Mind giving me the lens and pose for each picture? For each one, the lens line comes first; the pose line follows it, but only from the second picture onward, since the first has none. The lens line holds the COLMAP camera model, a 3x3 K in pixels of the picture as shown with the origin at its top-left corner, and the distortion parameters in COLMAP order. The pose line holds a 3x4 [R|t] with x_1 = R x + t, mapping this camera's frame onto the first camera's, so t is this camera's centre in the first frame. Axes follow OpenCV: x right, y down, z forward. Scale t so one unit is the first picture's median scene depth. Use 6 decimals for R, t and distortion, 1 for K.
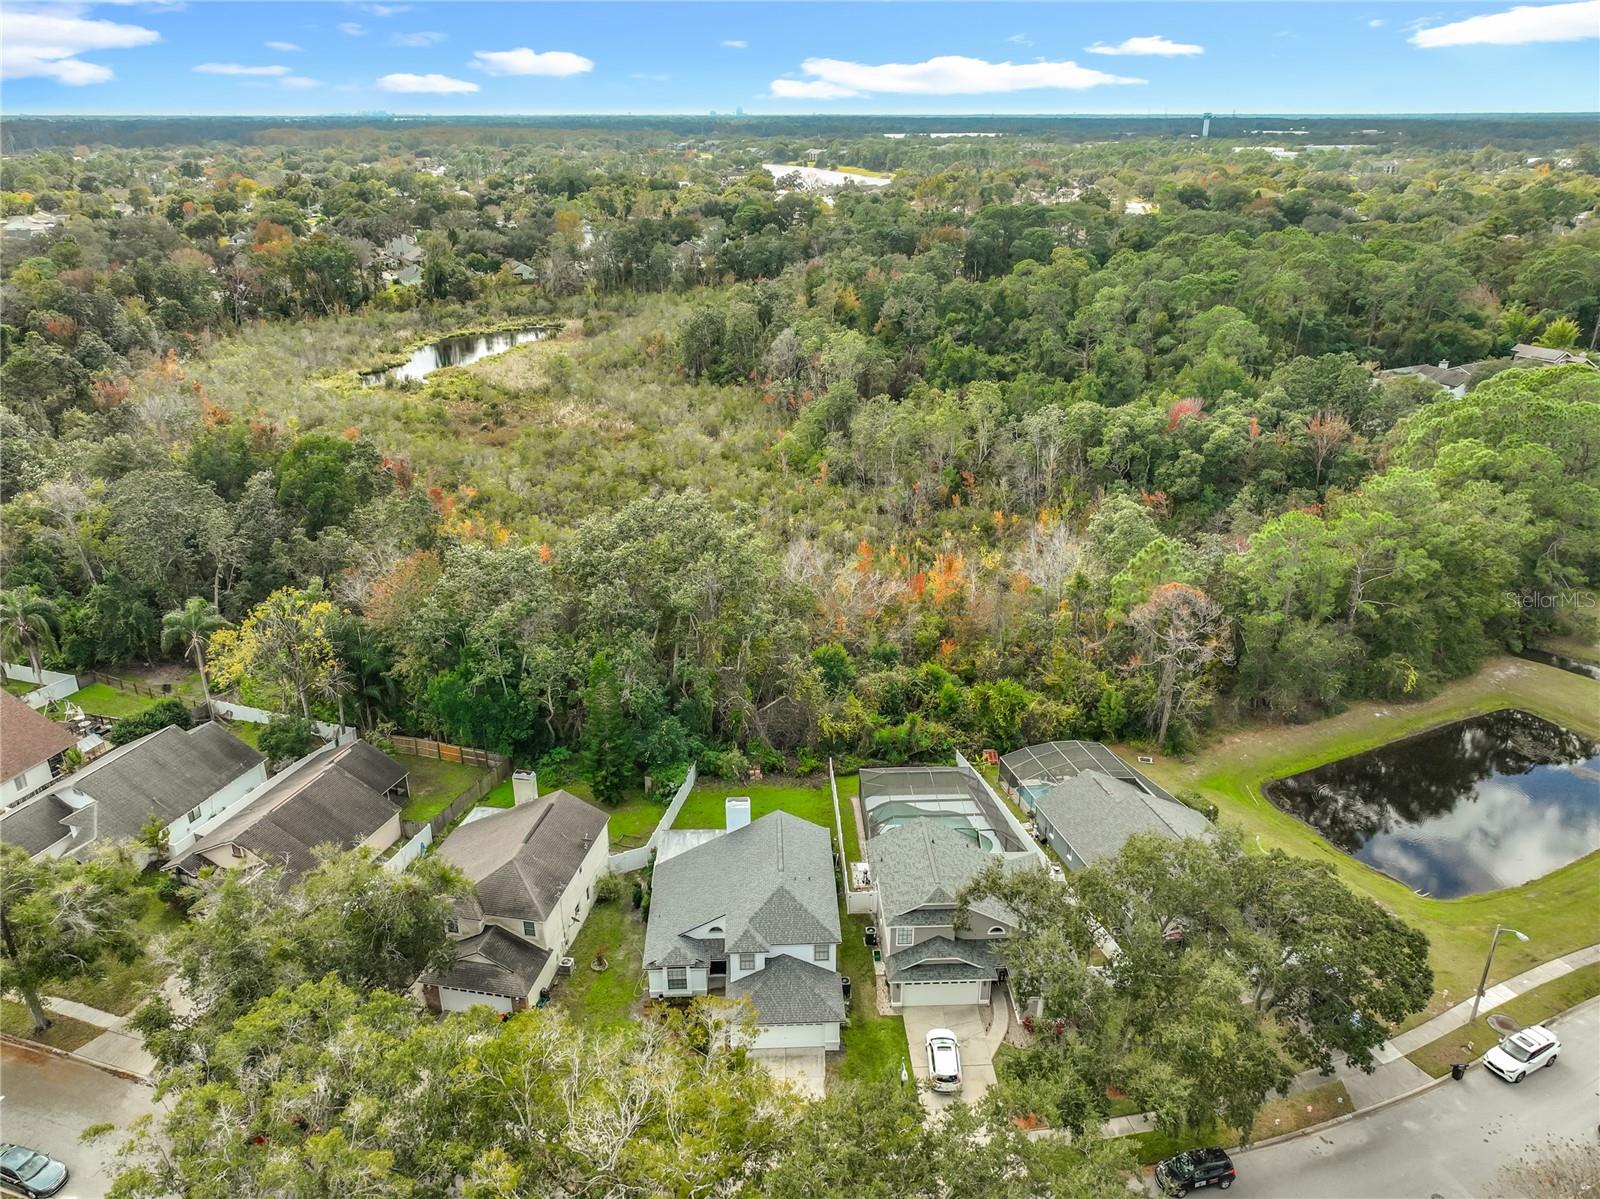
lens RADIAL K [[1129.2, 0, 804.6], [0, 1129.2, 605.8], [0, 0, 1]] dist [0.004635, 0.004953]
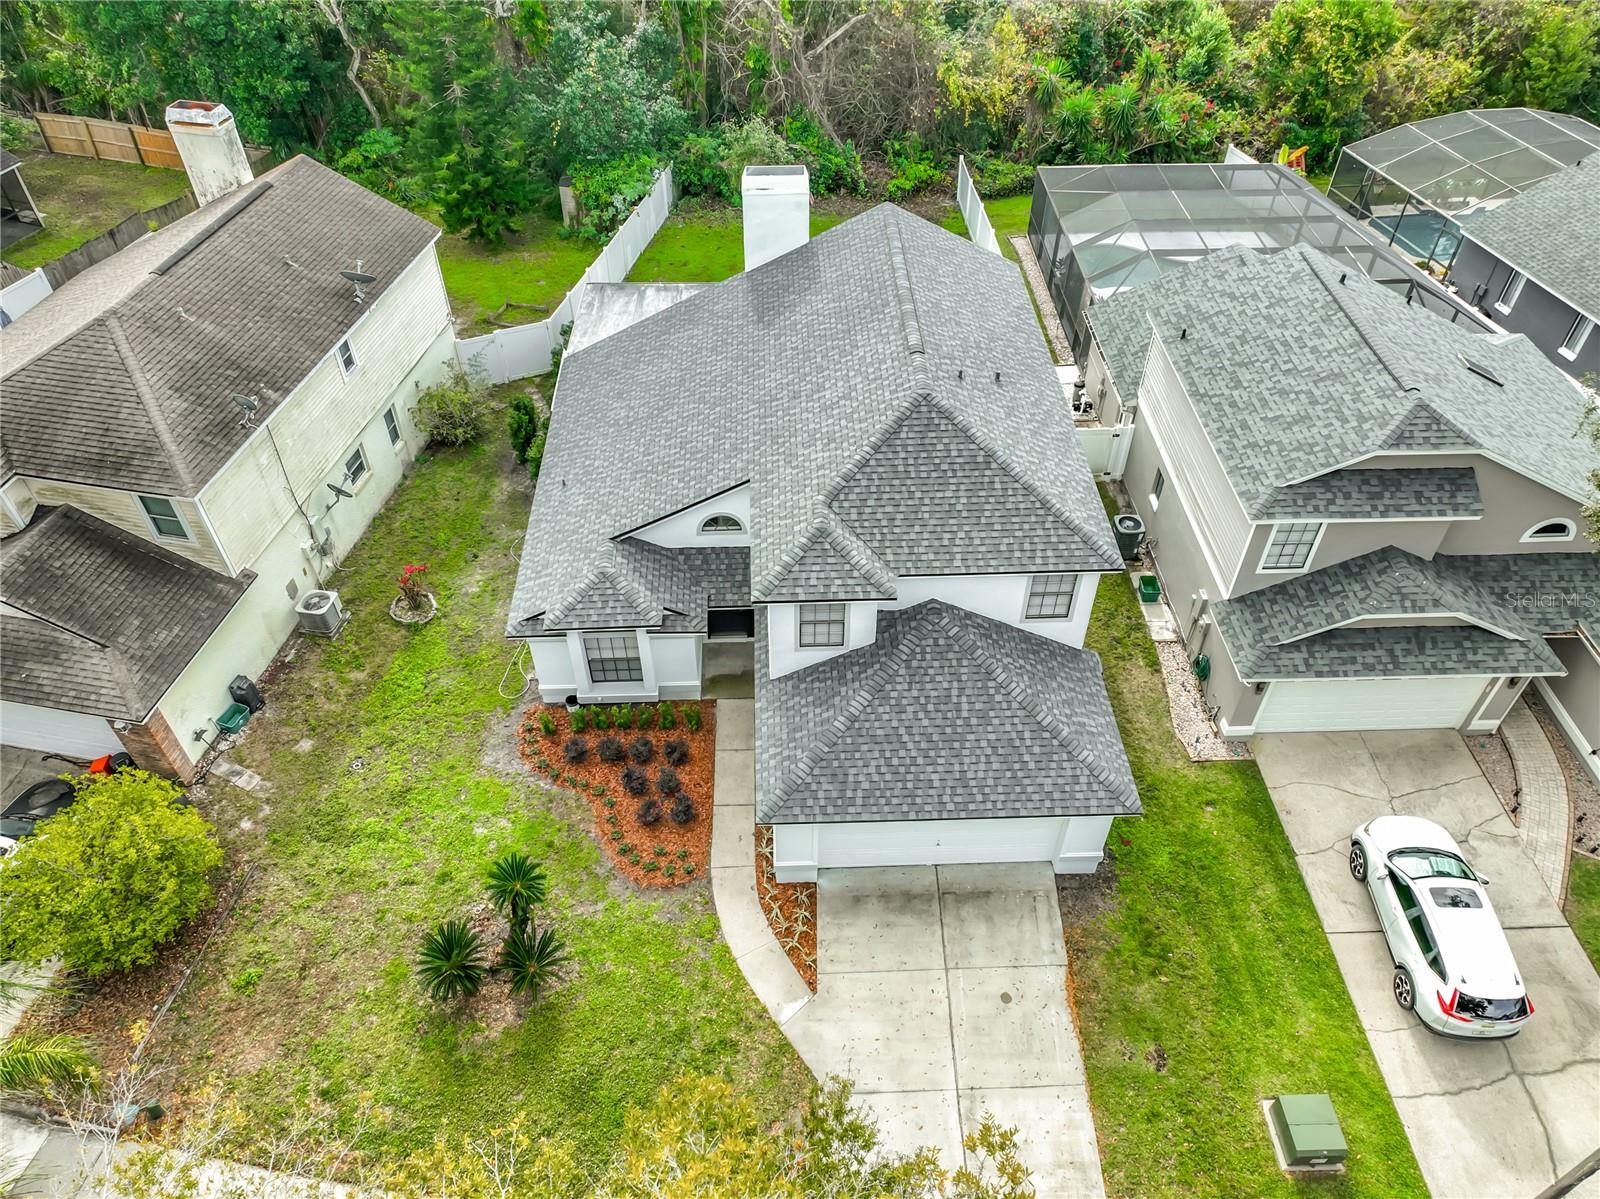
lens RADIAL K [[1129.2, 0, 804.6], [0, 1129.2, 605.8], [0, 0, 1]] dist [0.004635, 0.004953]
pose [[0.999970, 0.006927, -0.003457, -0.052139], [-0.005186, 0.930904, 0.365227, 0.185545], [0.005748, -0.365198, 0.930912, 0.674541]]
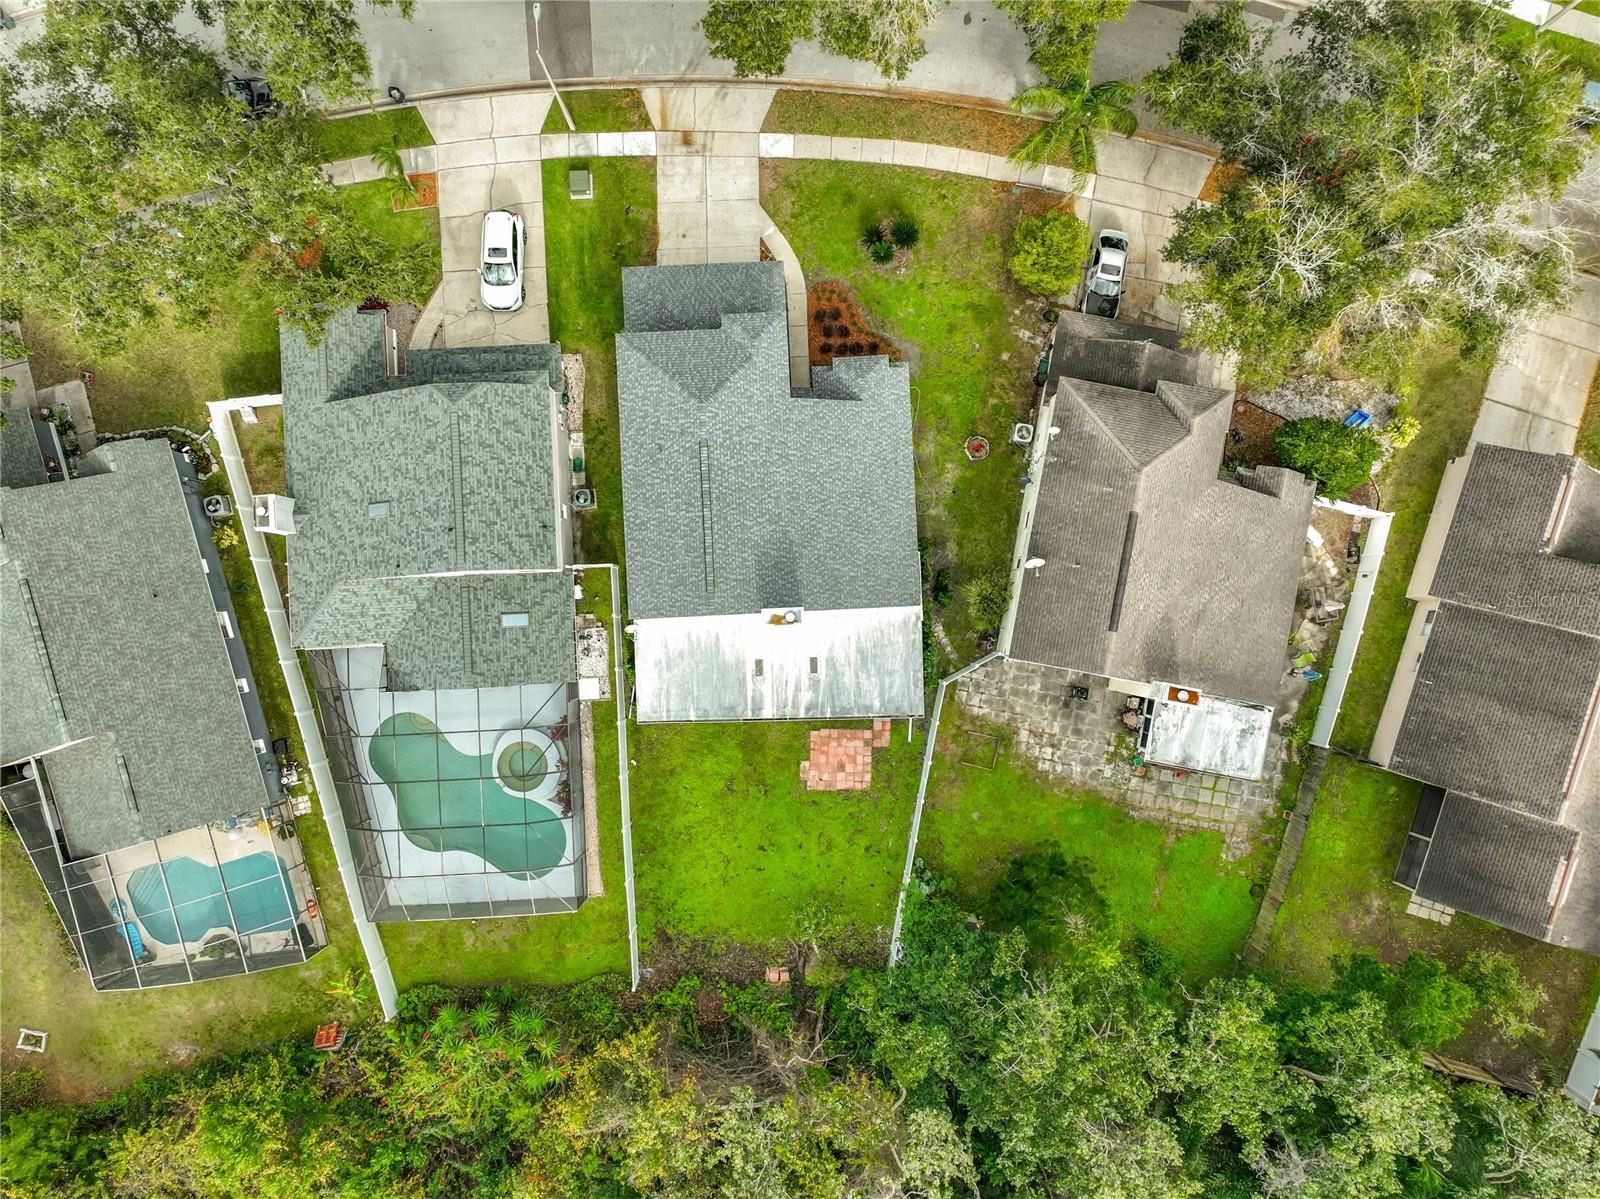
lens RADIAL K [[1129.2, 0, 804.6], [0, 1129.2, 605.8], [0, 0, 1]] dist [0.004635, 0.004953]
pose [[-0.999998, 0.001408, 0.001592, -0.079017], [0.000933, -0.382228, 0.924067, -0.378886], [0.001909, 0.924067, 0.382226, 0.852719]]
